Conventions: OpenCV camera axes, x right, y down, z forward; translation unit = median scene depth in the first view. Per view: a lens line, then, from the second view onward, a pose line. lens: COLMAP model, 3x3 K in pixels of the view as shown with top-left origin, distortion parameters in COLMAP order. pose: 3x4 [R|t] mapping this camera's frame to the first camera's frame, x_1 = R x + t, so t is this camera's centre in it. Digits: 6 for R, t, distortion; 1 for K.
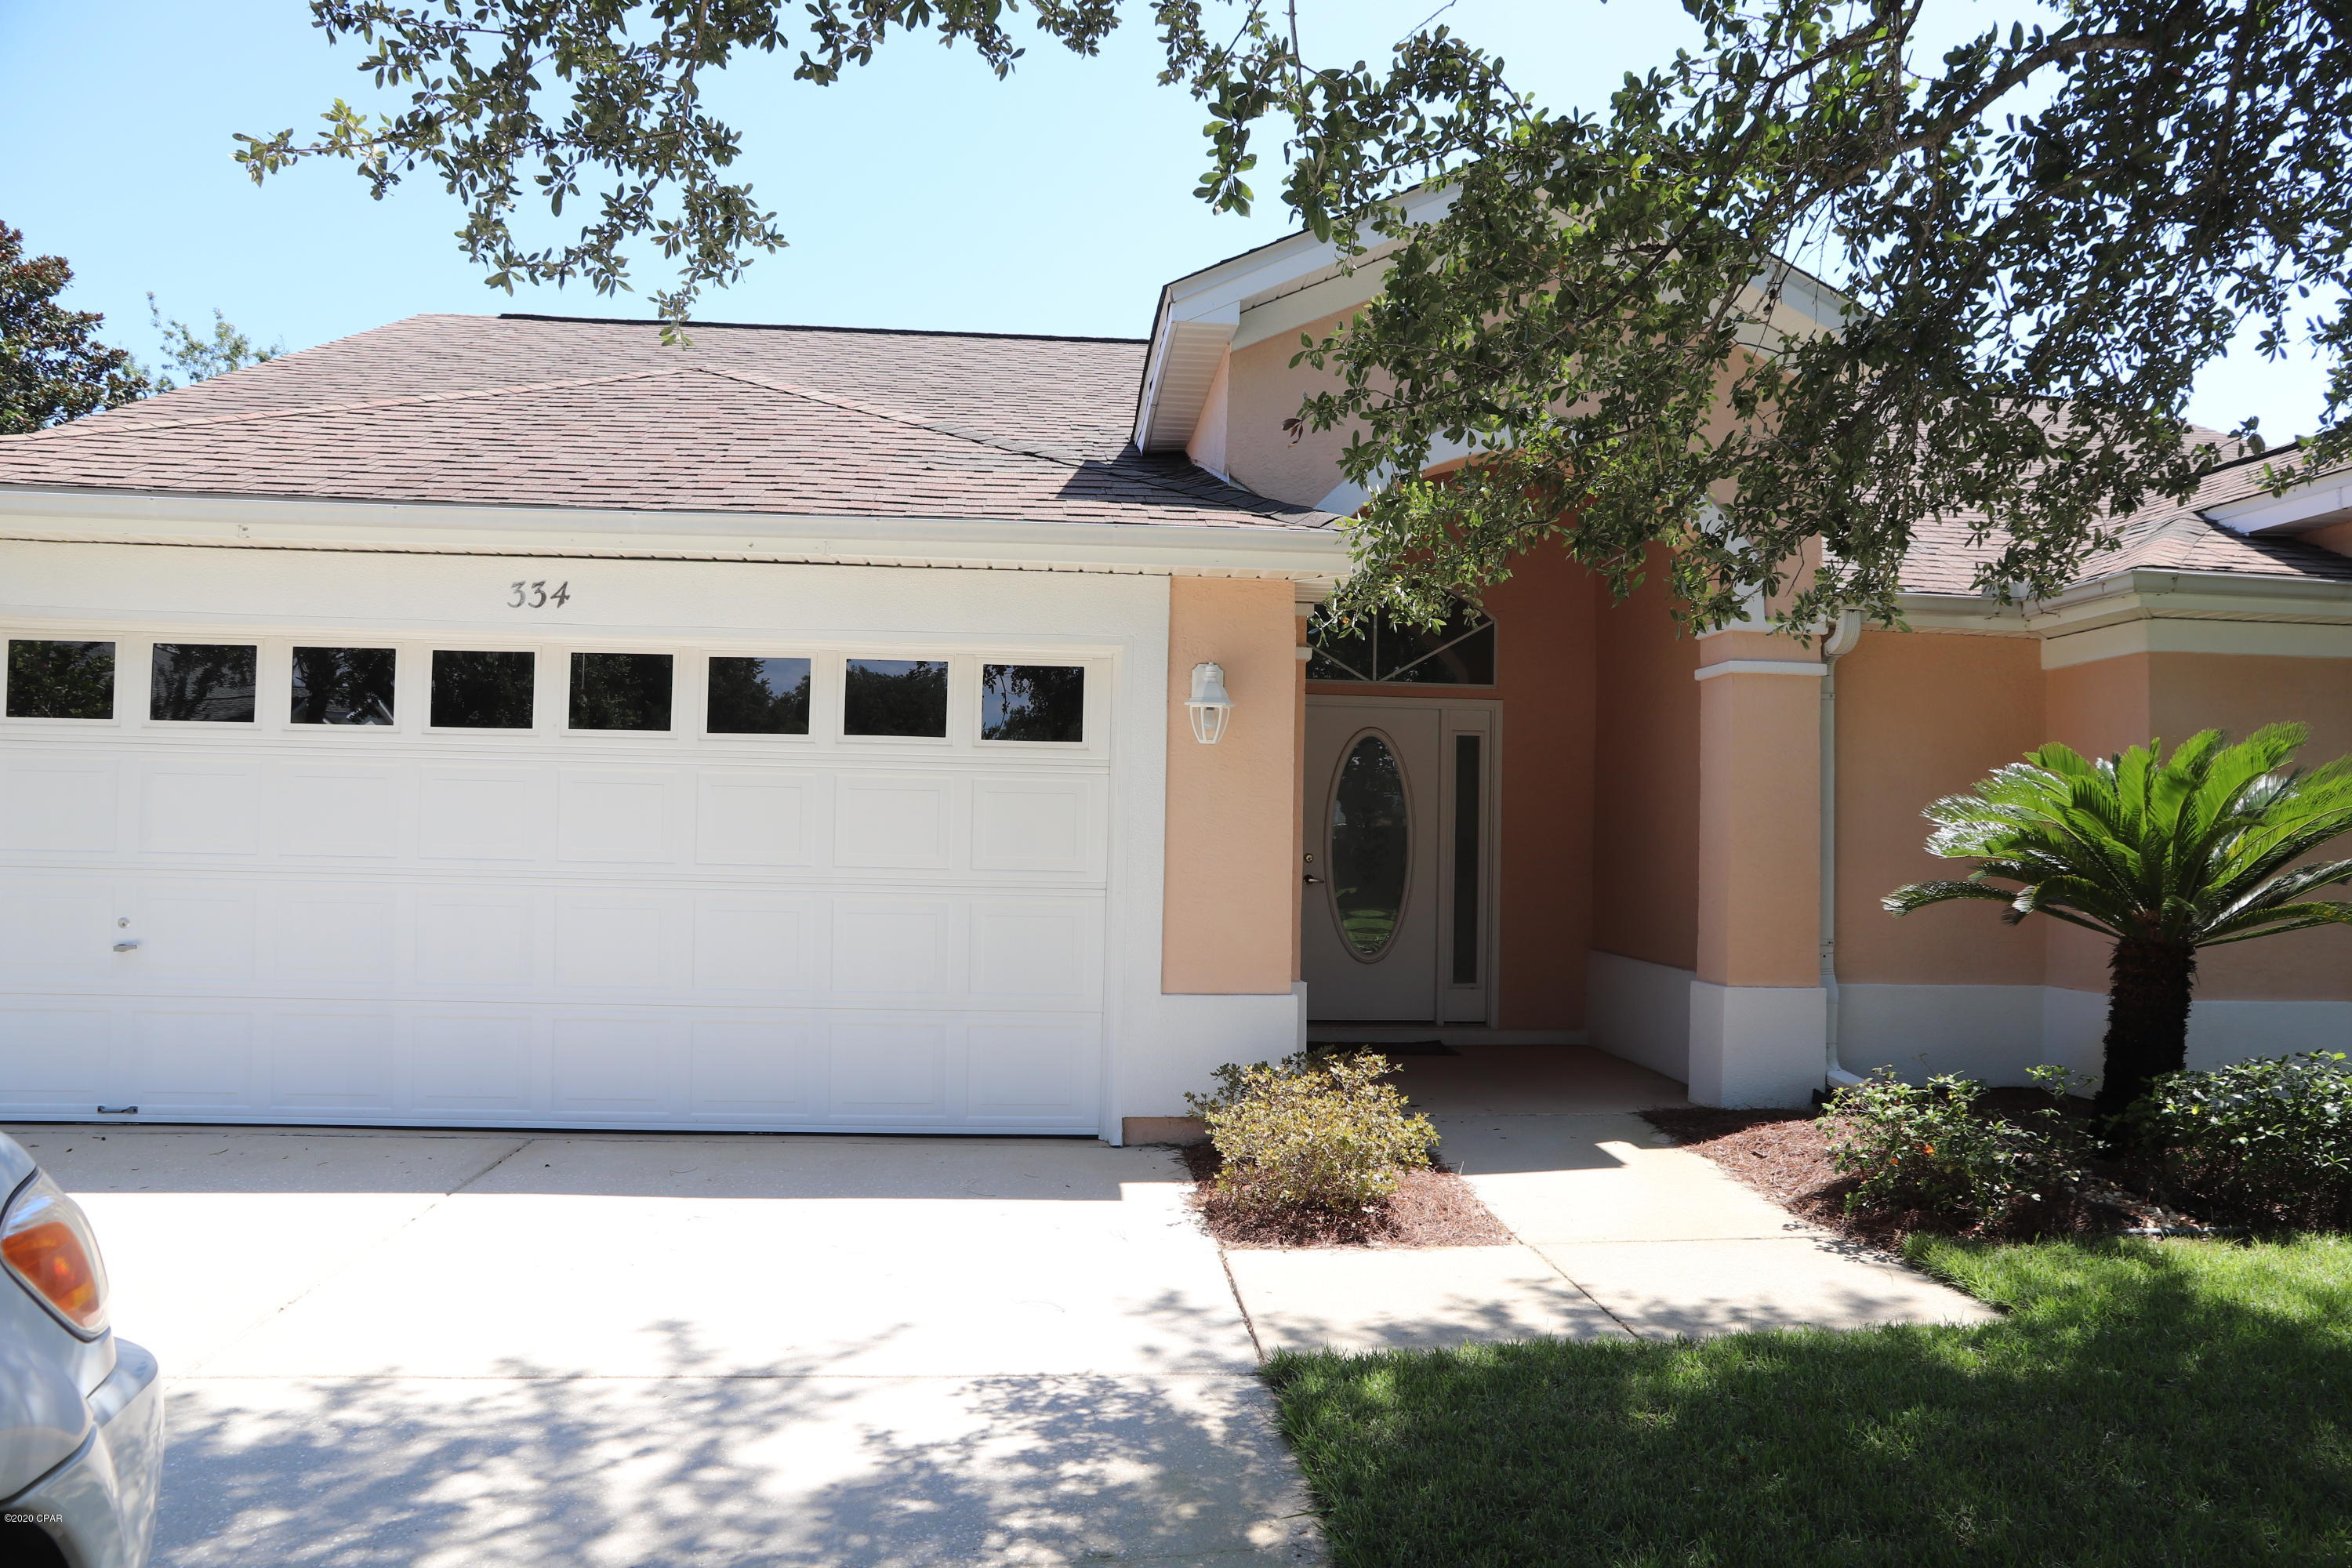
lens RADIAL K [[1617.2, 0, 1204.6], [0, 1617.2, 794.4], [0, 0, 1]] dist [-0.114857, 0.082459]
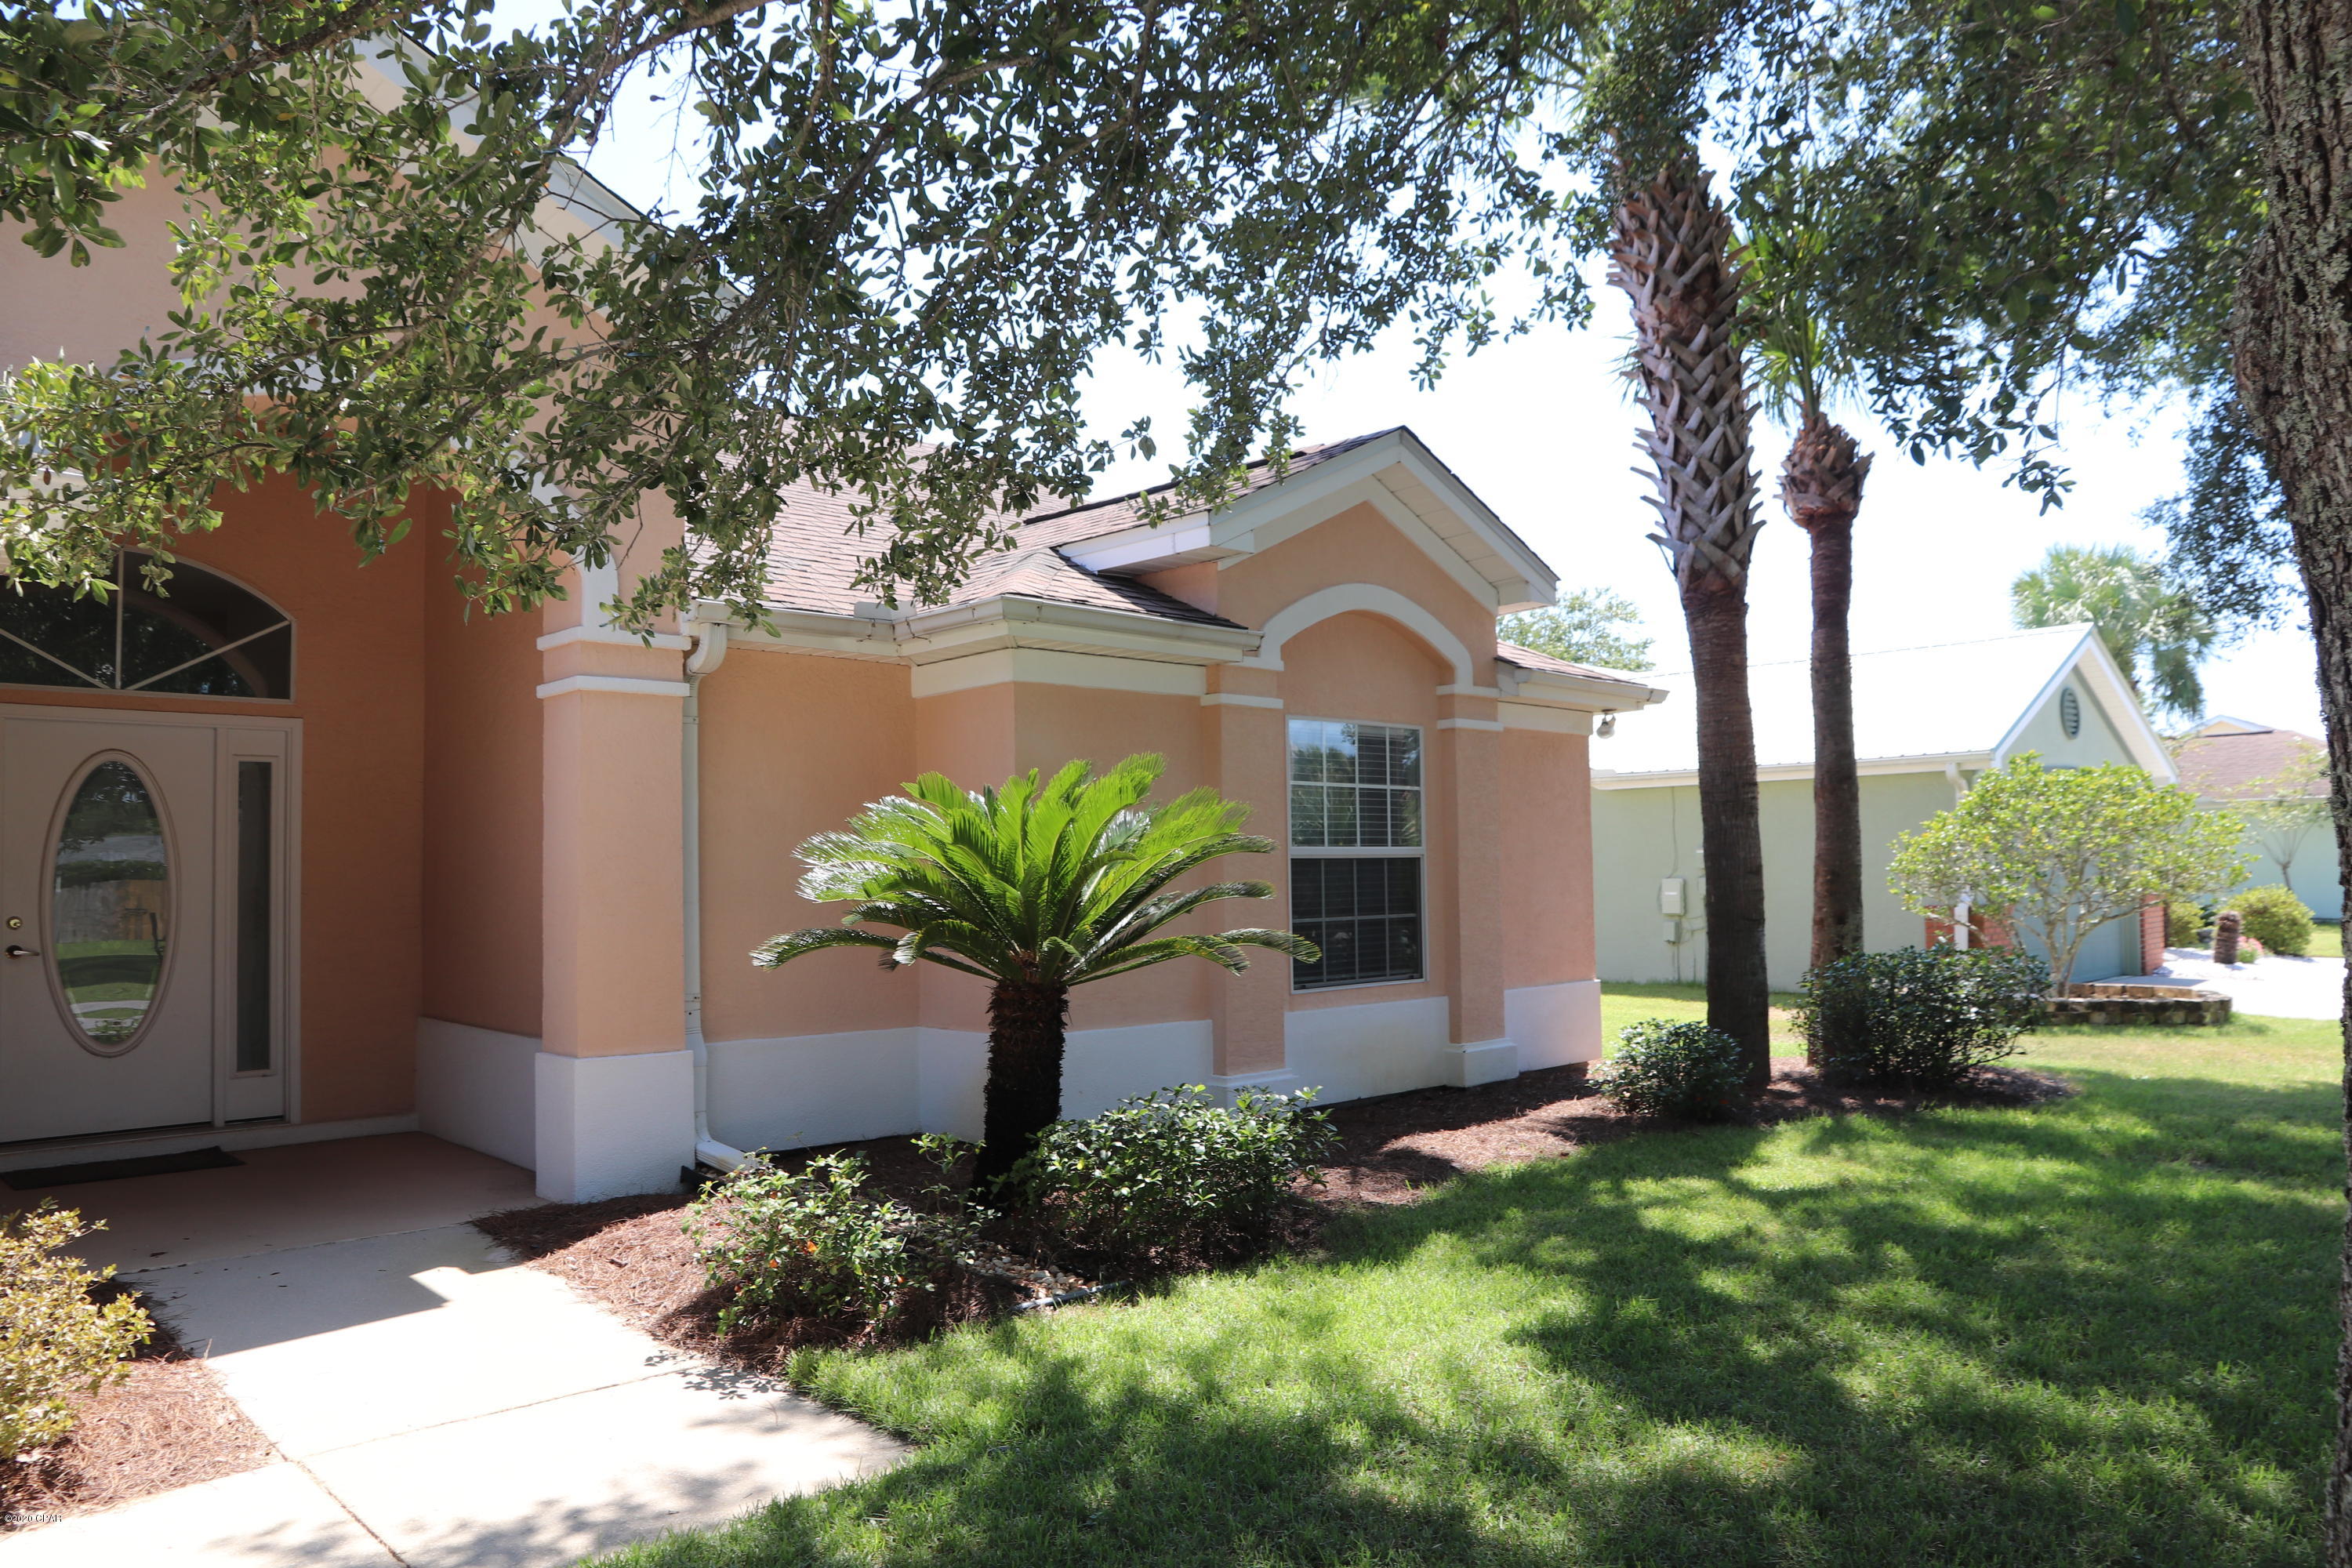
lens RADIAL K [[1617.2, 0, 1204.6], [0, 1617.2, 794.4], [0, 0, 1]] dist [-0.114857, 0.082459]
pose [[0.779154, 0.000502, 0.626833, 0.101741], [0.011618, 0.999816, -0.015243, -0.005904], [-0.626725, 0.019159, 0.779005, 0.229707]]
